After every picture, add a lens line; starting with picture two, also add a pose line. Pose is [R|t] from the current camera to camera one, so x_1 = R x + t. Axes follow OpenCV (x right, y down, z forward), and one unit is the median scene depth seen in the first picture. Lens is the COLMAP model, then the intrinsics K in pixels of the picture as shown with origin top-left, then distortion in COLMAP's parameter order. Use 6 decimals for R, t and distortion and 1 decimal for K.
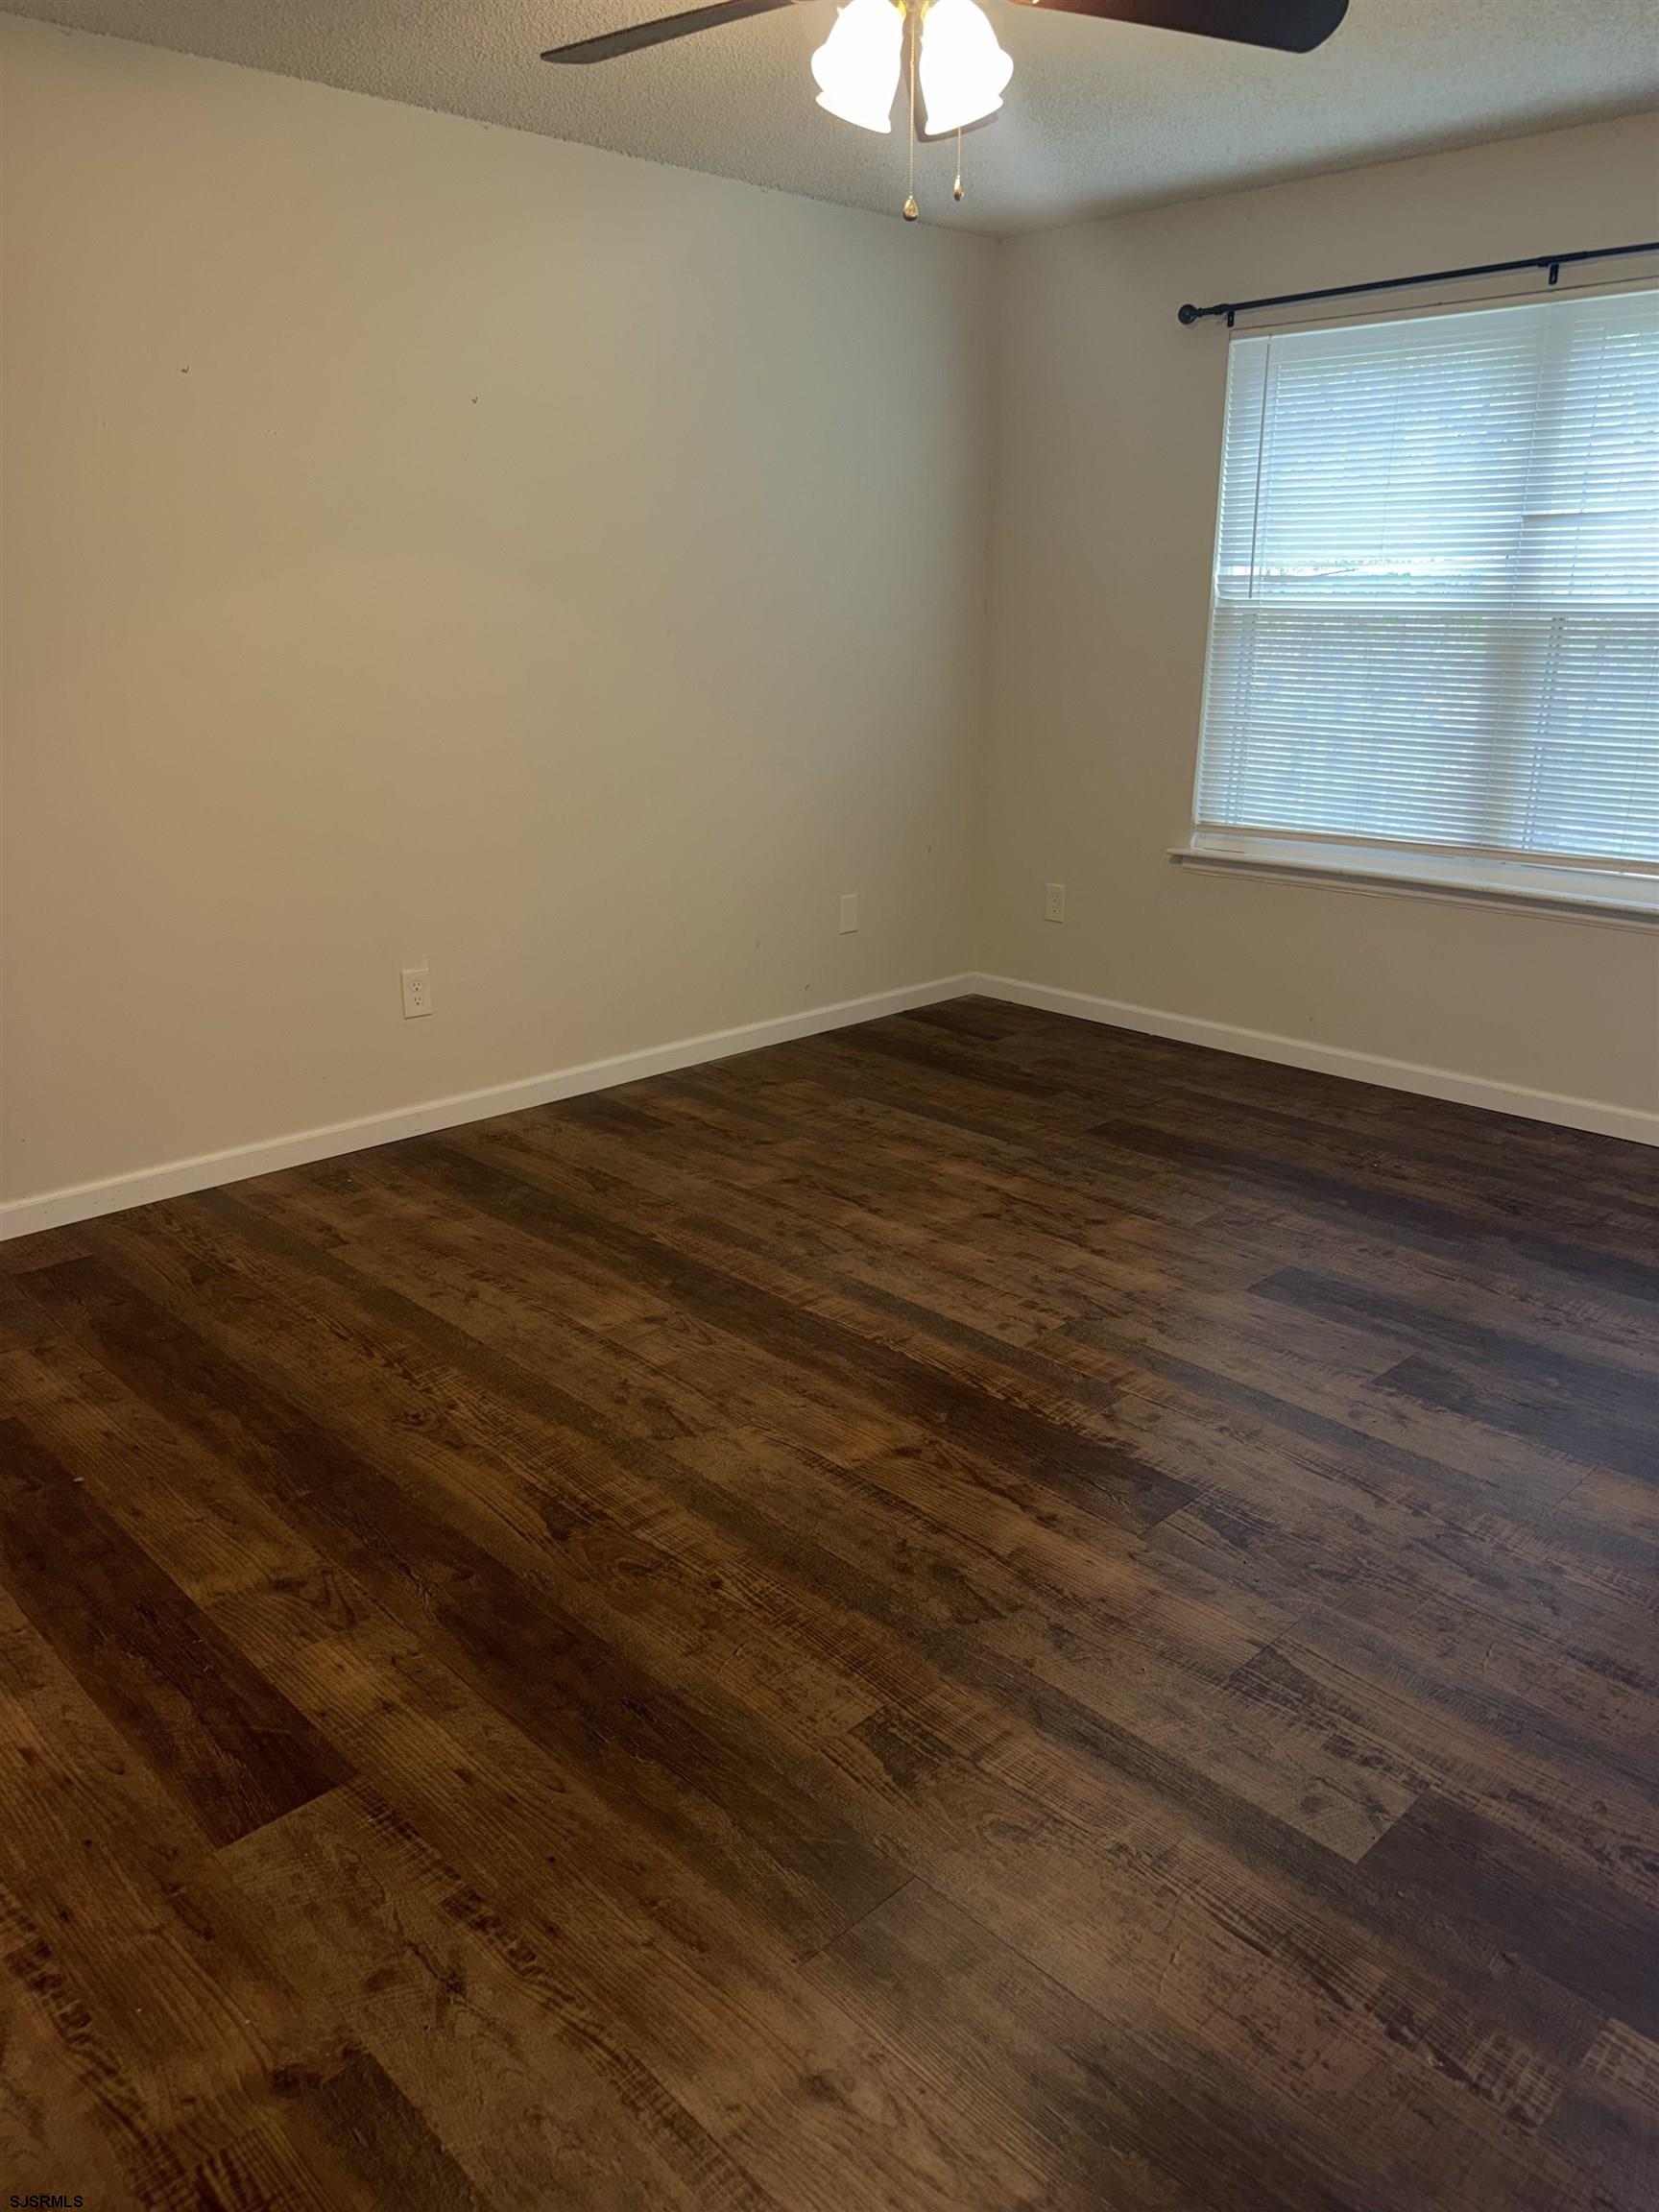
lens RADIAL K [[1561.9, 0, 822.3], [0, 1561.9, 1119.4], [0, 0, 1]] dist [0.049752, -0.062835]
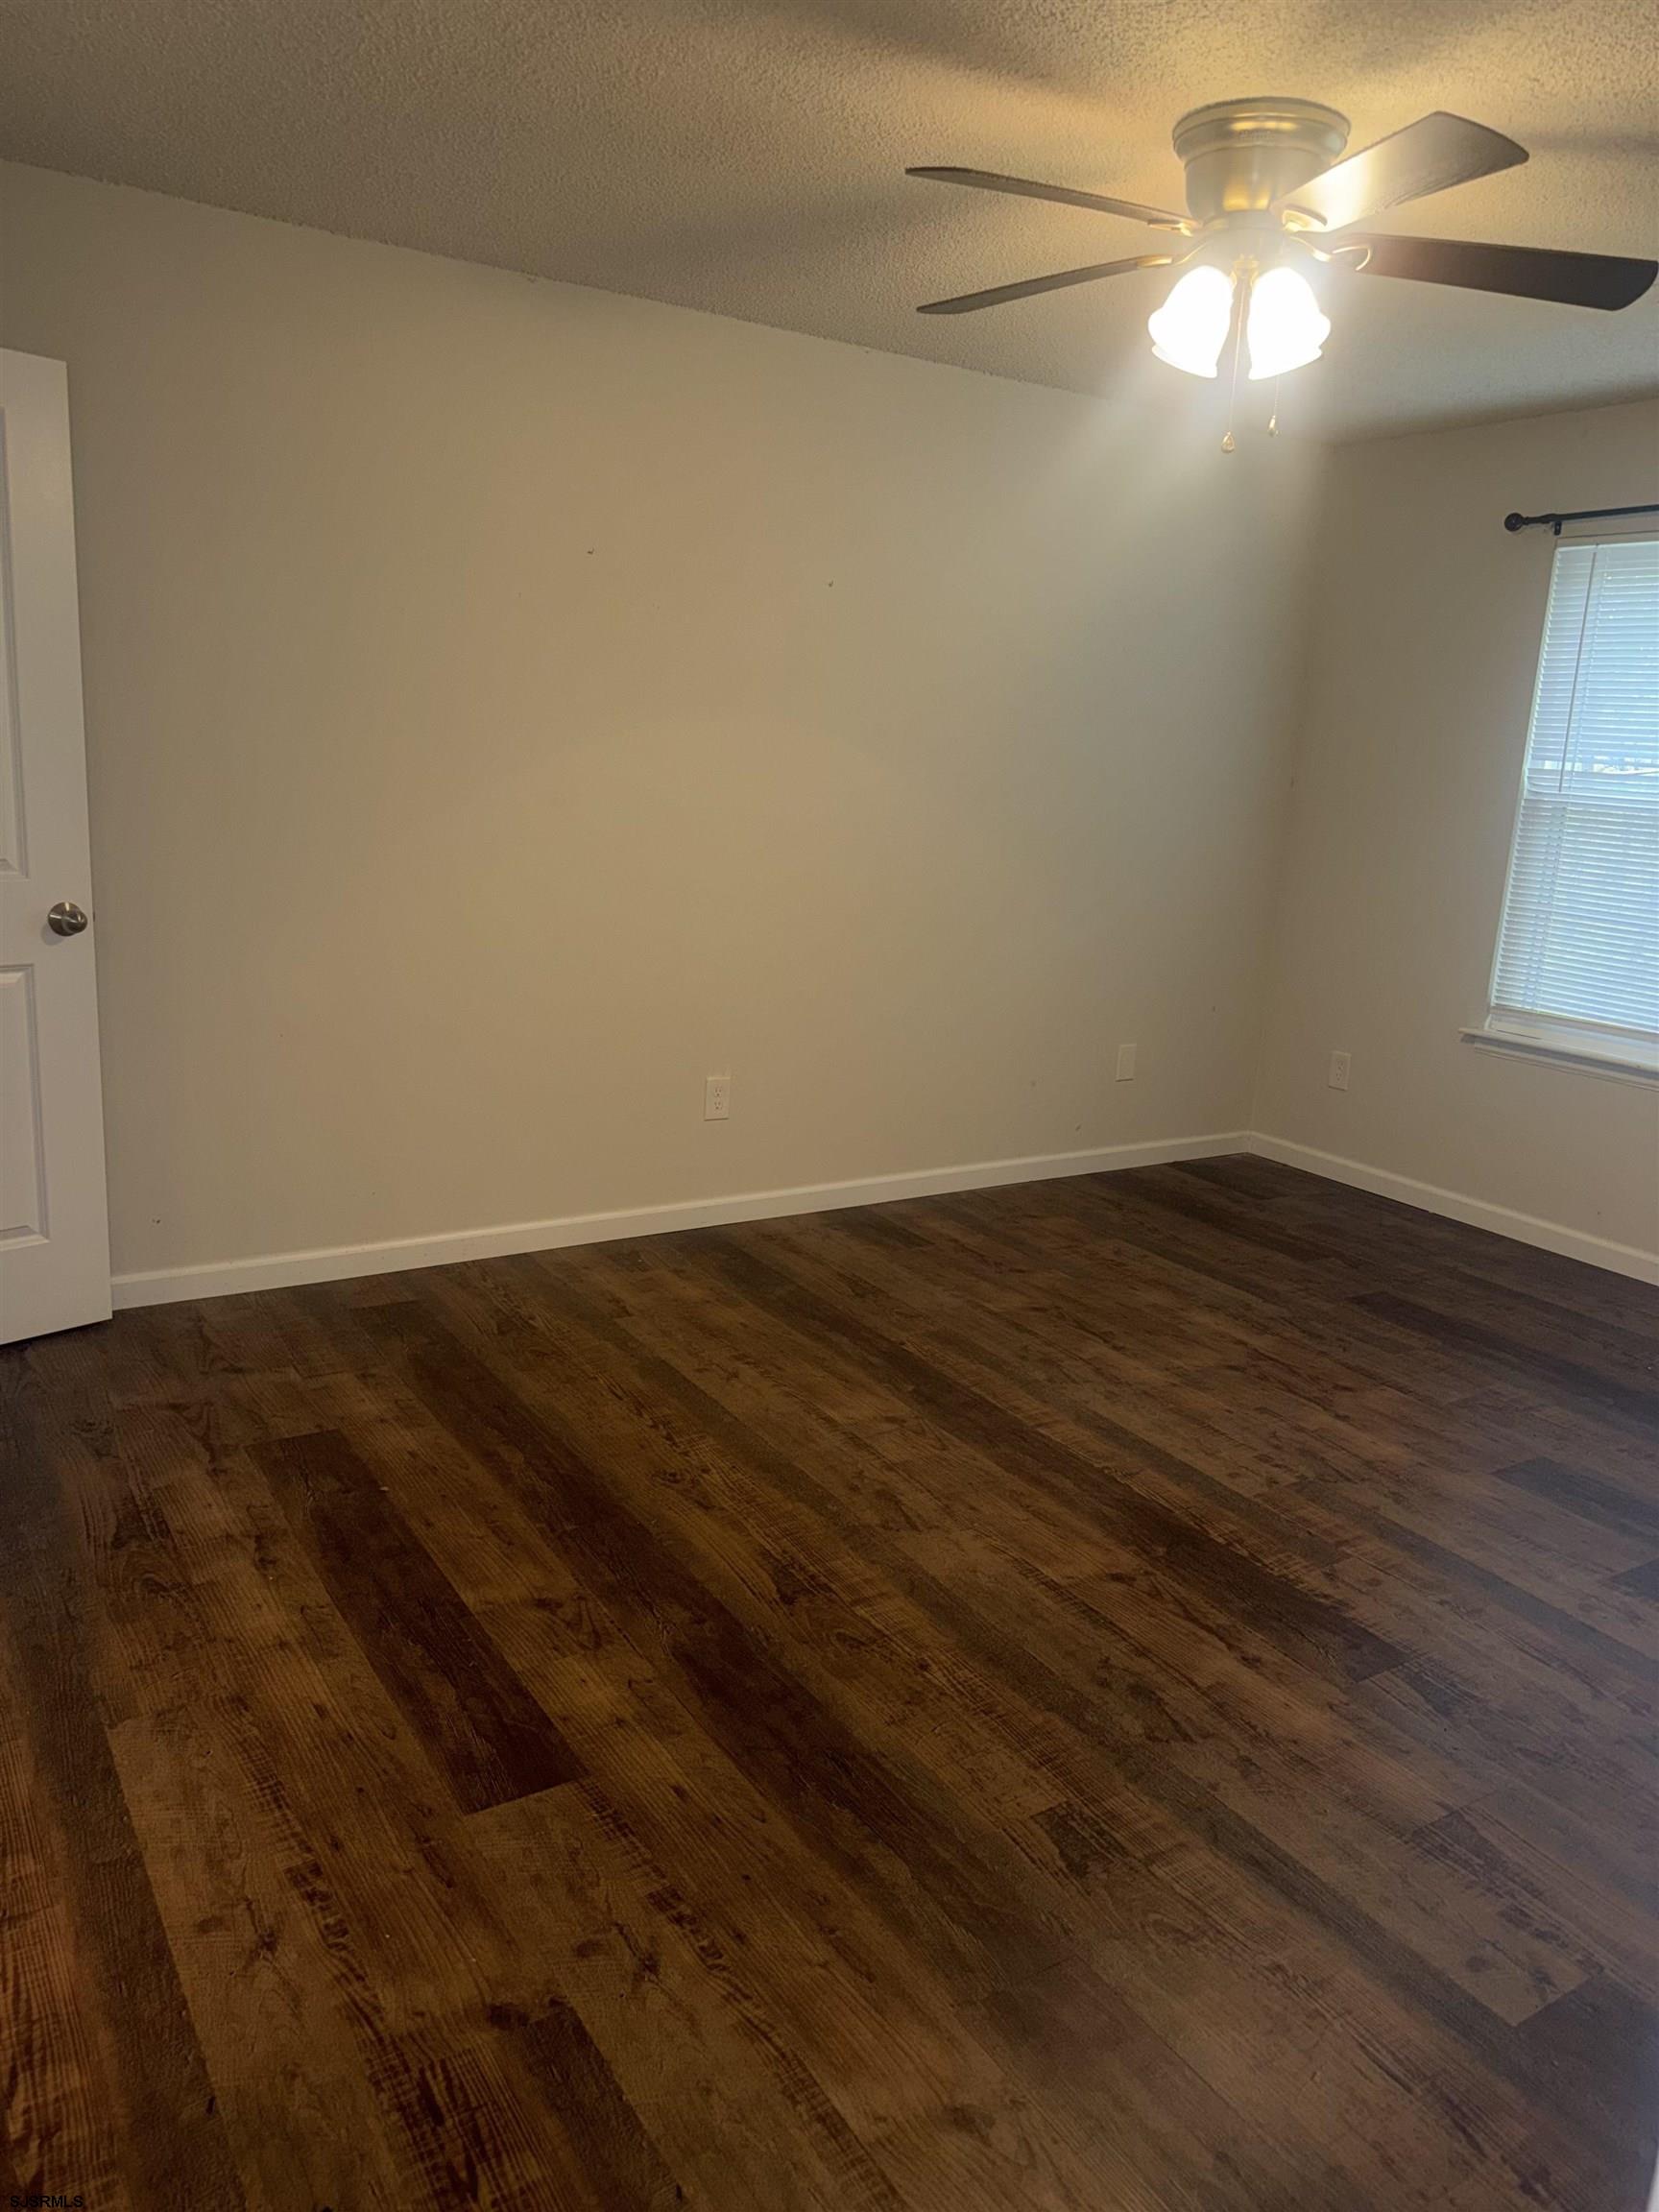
lens RADIAL K [[1561.9, 0, 818.9], [0, 1561.9, 1113.6], [0, 0, 1]] dist [0.049752, -0.062835]
pose [[0.978114, 0.095498, -0.184859, 0.024990], [-0.112047, 0.990378, -0.081223, 0.017604], [0.175324, 0.100158, 0.979403, -0.102905]]
